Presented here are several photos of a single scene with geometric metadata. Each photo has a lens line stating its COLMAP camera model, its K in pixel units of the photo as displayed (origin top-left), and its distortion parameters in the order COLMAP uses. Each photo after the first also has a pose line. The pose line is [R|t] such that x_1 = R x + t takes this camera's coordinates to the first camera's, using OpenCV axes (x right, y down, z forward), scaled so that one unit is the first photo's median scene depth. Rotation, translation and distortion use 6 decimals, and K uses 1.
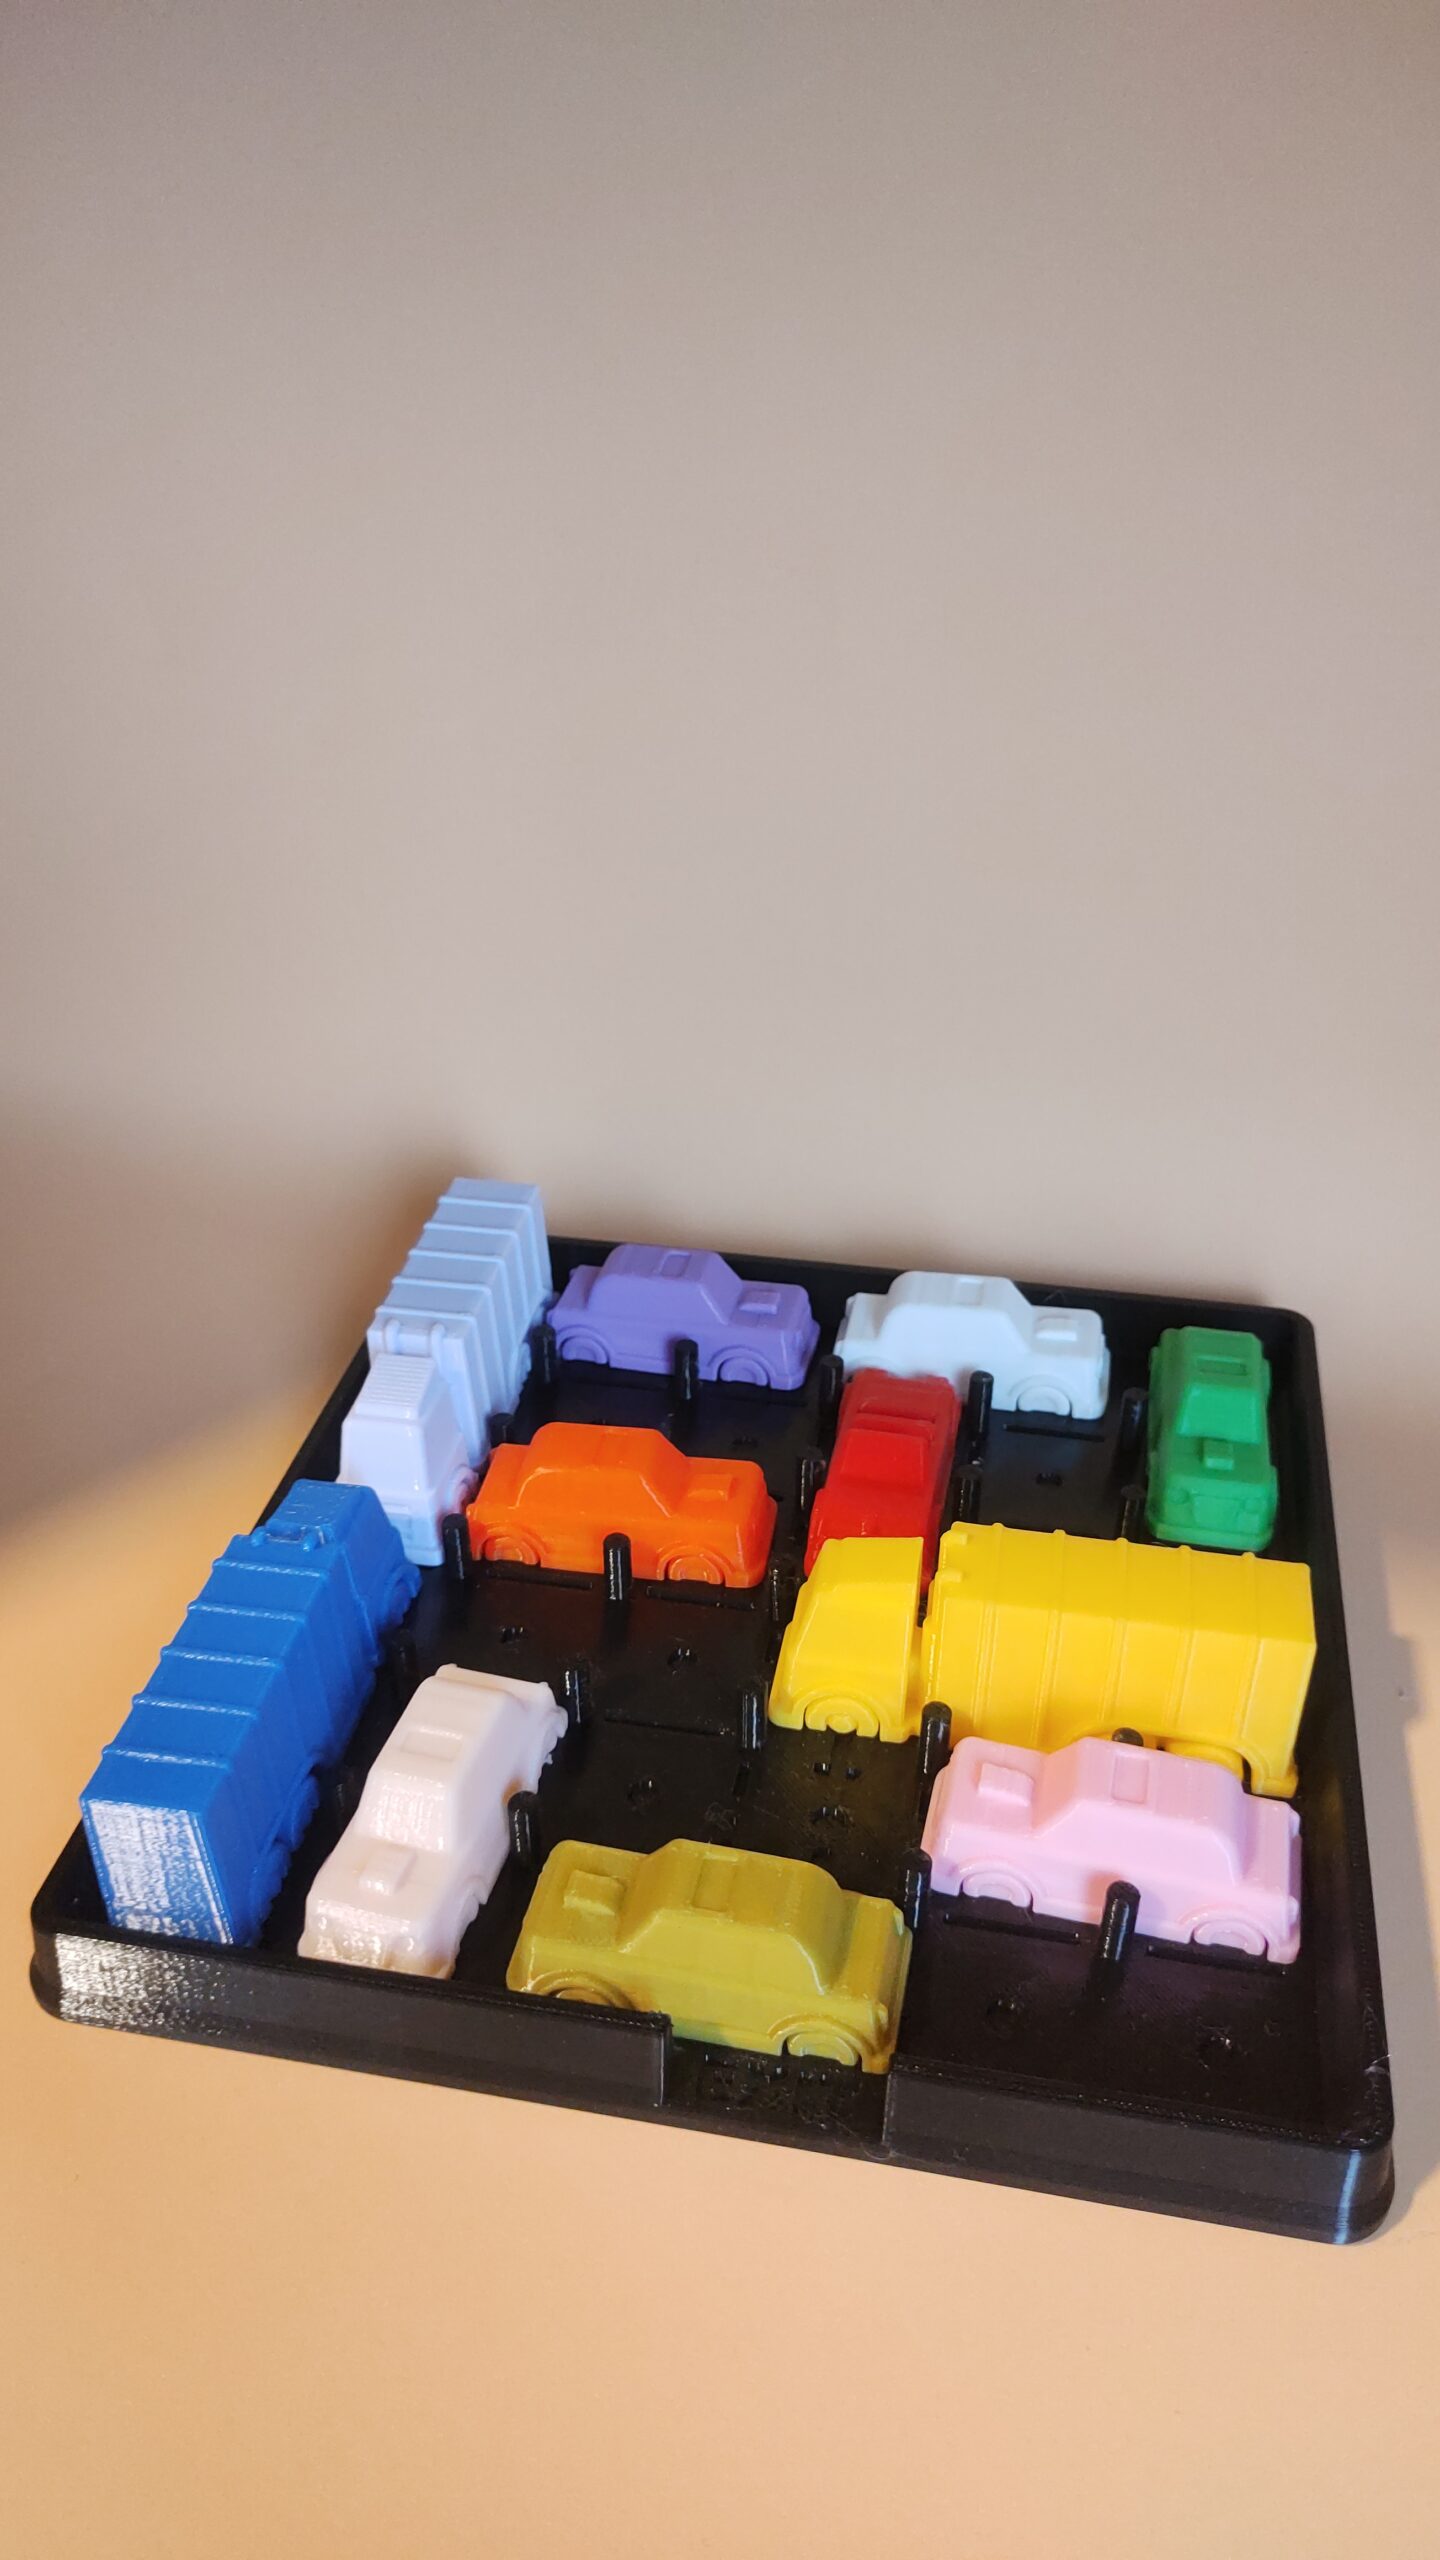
lens RADIAL K [[1998.3, 0, 720.0], [0, 1998.3, 1280.0], [0, 0, 1]] dist [0.002698, 0.001122]
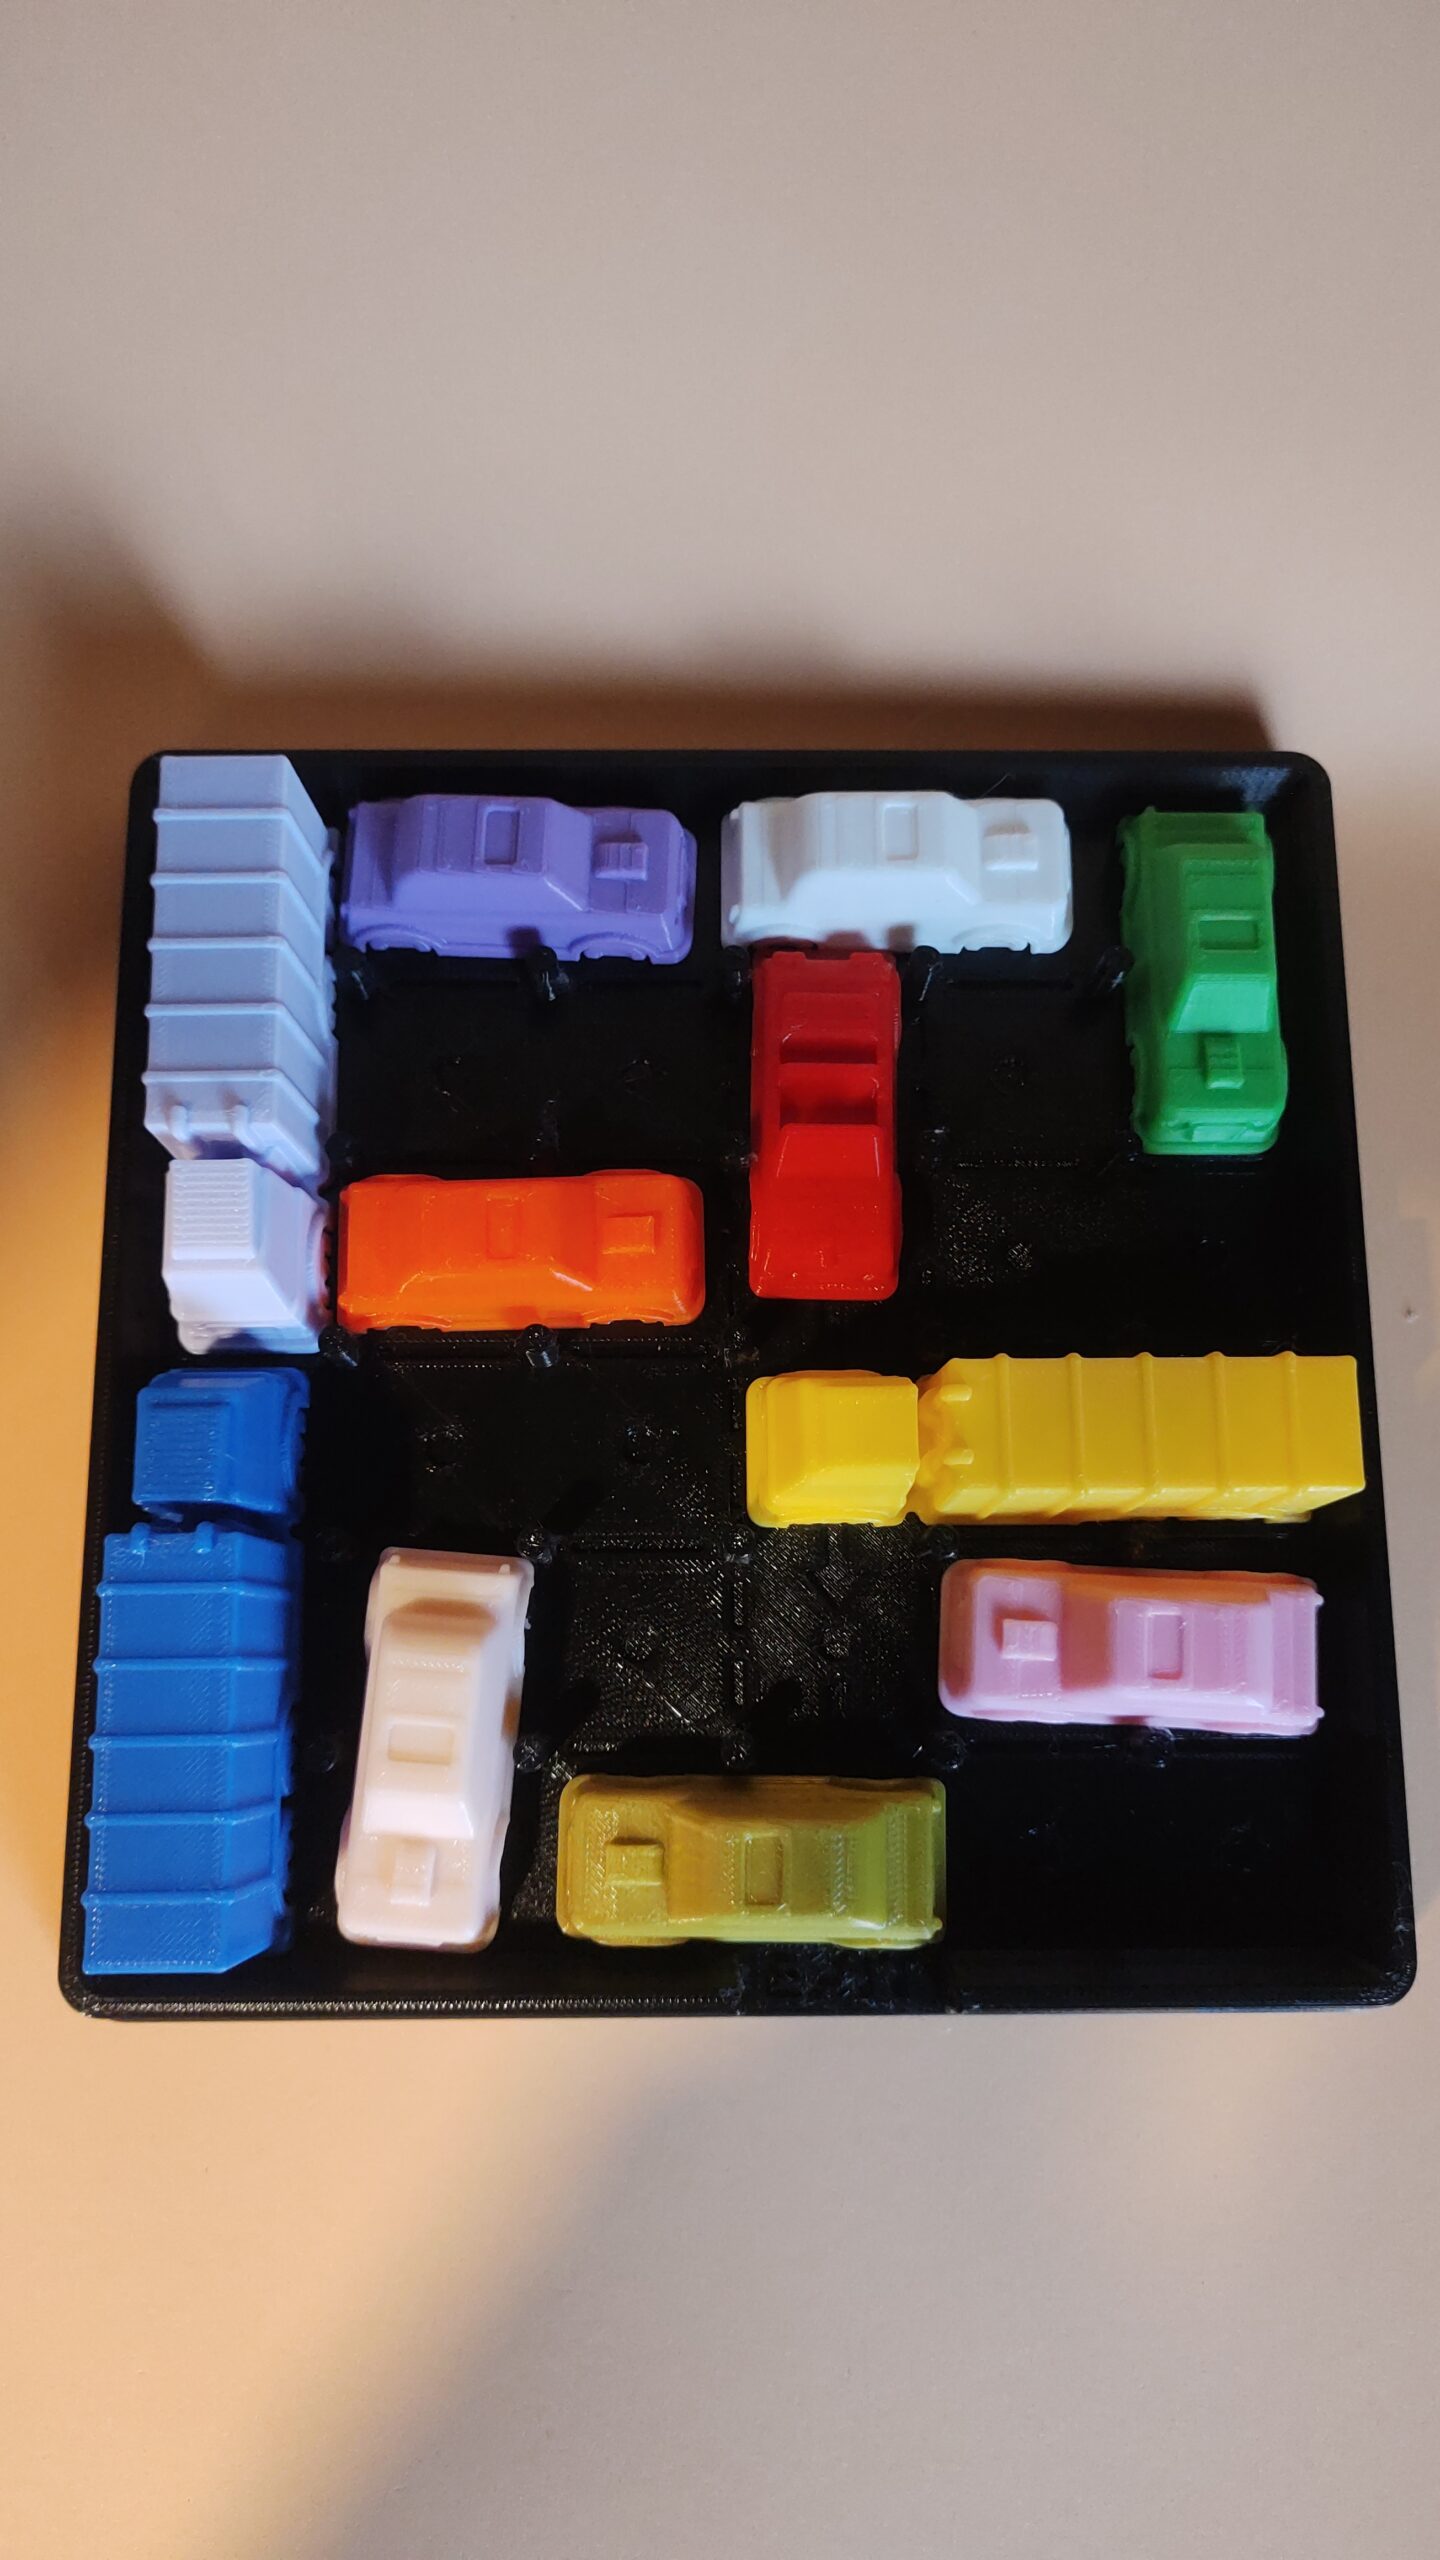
lens RADIAL K [[1998.3, 0, 720.0], [0, 1998.3, 1280.0], [0, 0, 1]] dist [0.002698, 0.001122]
pose [[0.979770, -0.190604, 0.060994, -0.020165], [0.089368, 0.689411, 0.718836, -0.429152], [-0.179063, -0.698844, 0.692498, 0.375456]]
